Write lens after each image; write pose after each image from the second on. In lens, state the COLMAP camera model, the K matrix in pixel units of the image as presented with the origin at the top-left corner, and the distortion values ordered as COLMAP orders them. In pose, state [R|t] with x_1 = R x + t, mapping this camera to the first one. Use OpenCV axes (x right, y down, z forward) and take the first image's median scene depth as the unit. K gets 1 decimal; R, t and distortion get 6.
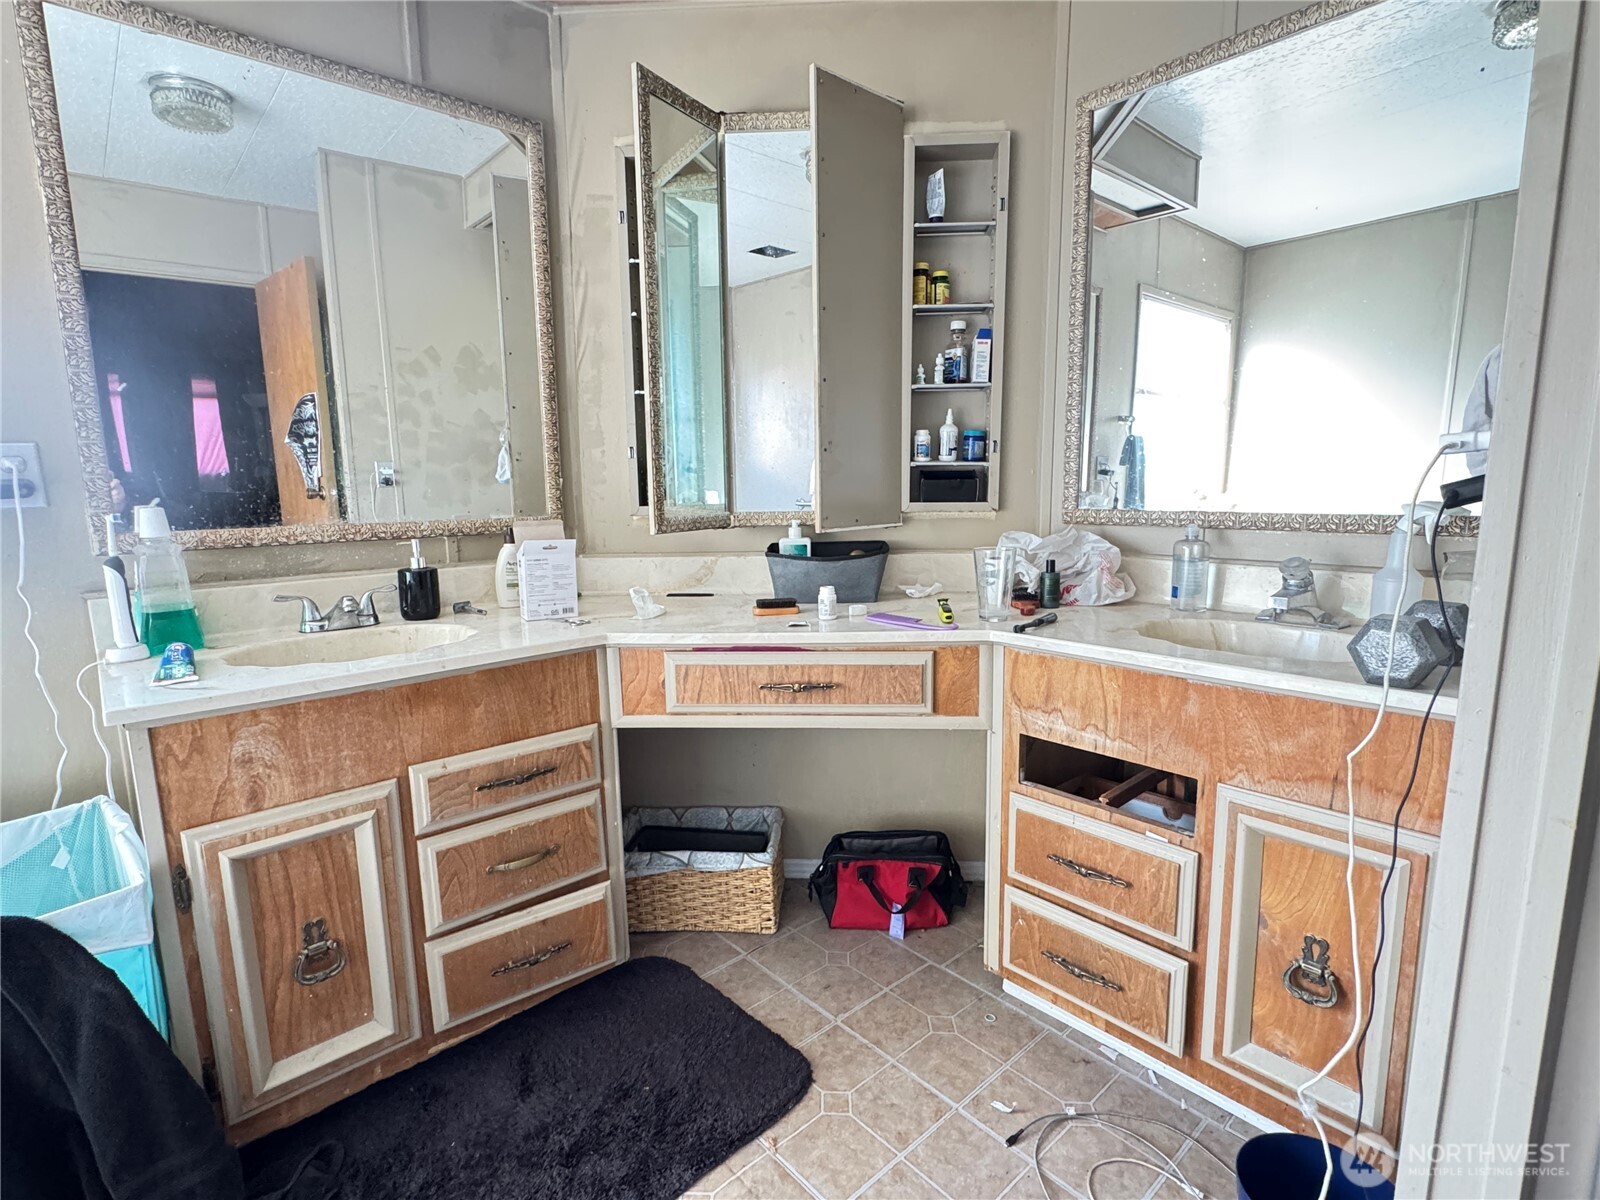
lens RADIAL K [[786.3, 0, 795.0], [0, 786.3, 603.8], [0, 0, 1]] dist [-0.004155, 0.000786]
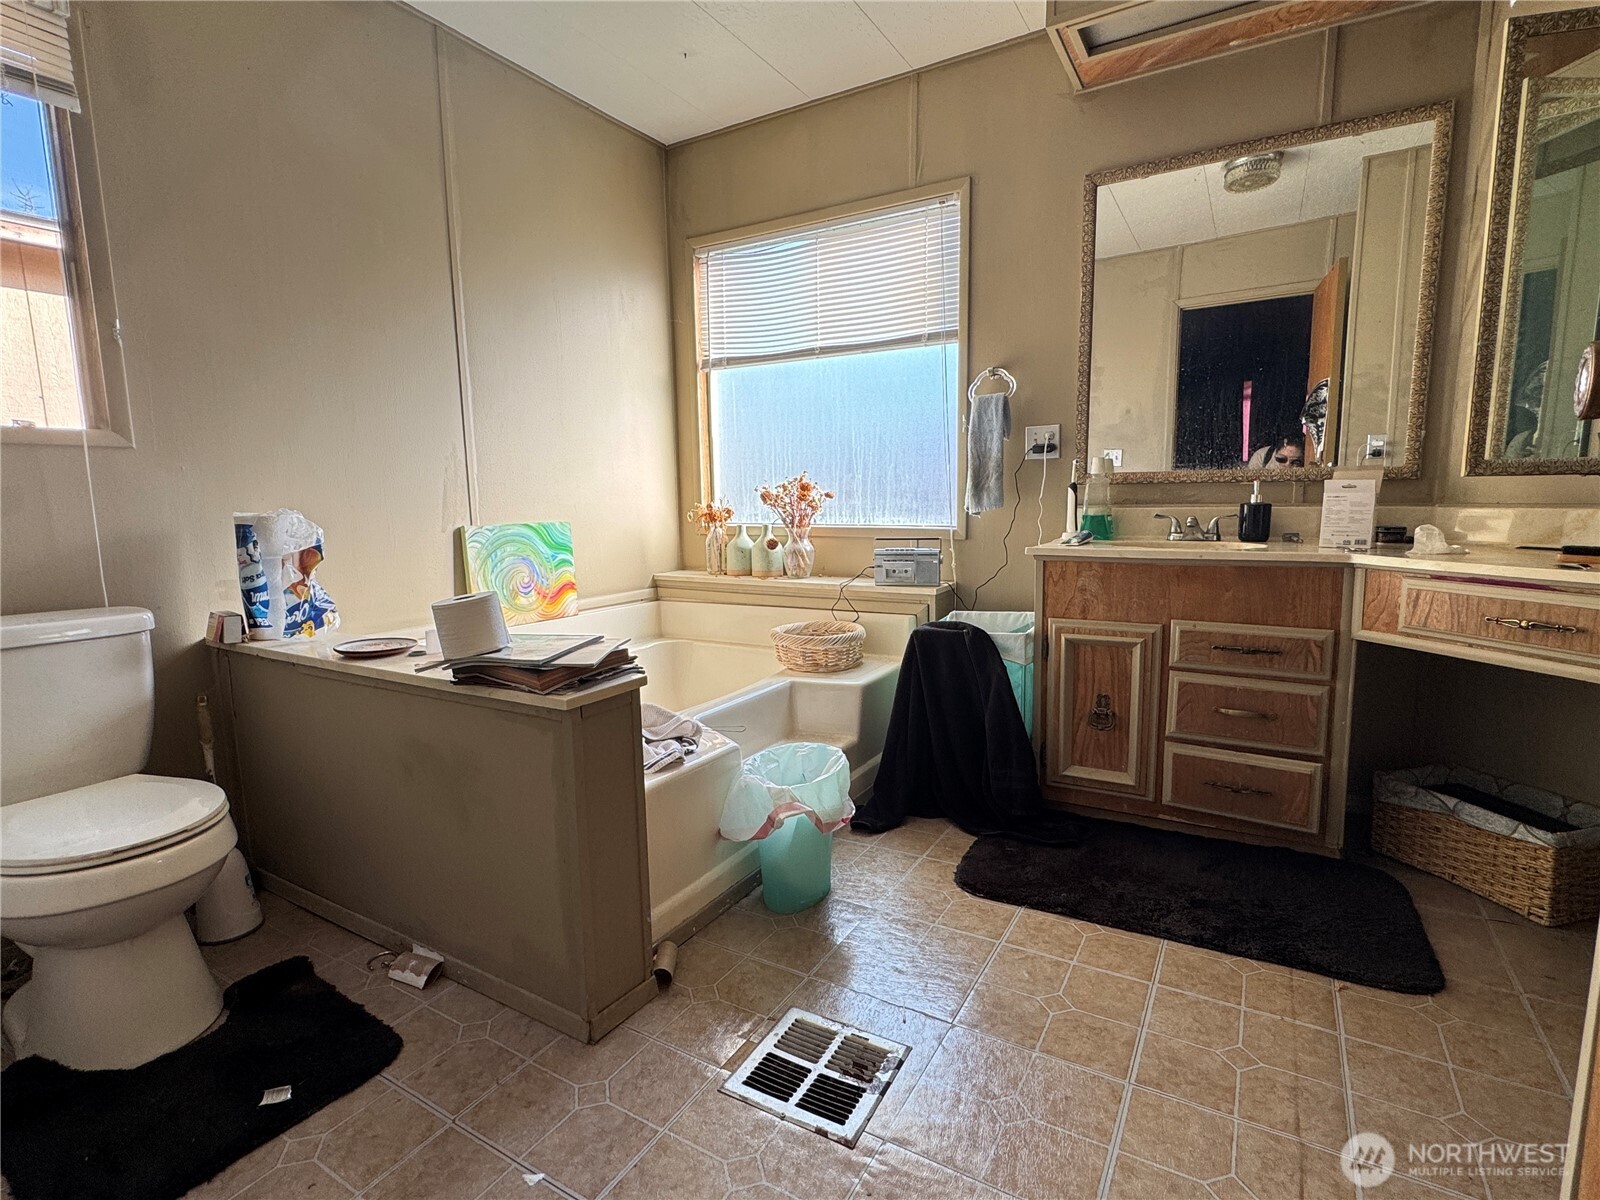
lens RADIAL K [[786.3, 0, 795.9], [0, 786.3, 601.9], [0, 0, 1]] dist [-0.004155, 0.000786]
pose [[0.306672, 0.139652, -0.941514, 0.620266], [-0.138019, 0.985248, 0.101183, 0.103203], [0.941755, 0.098916, 0.321423, -0.159233]]
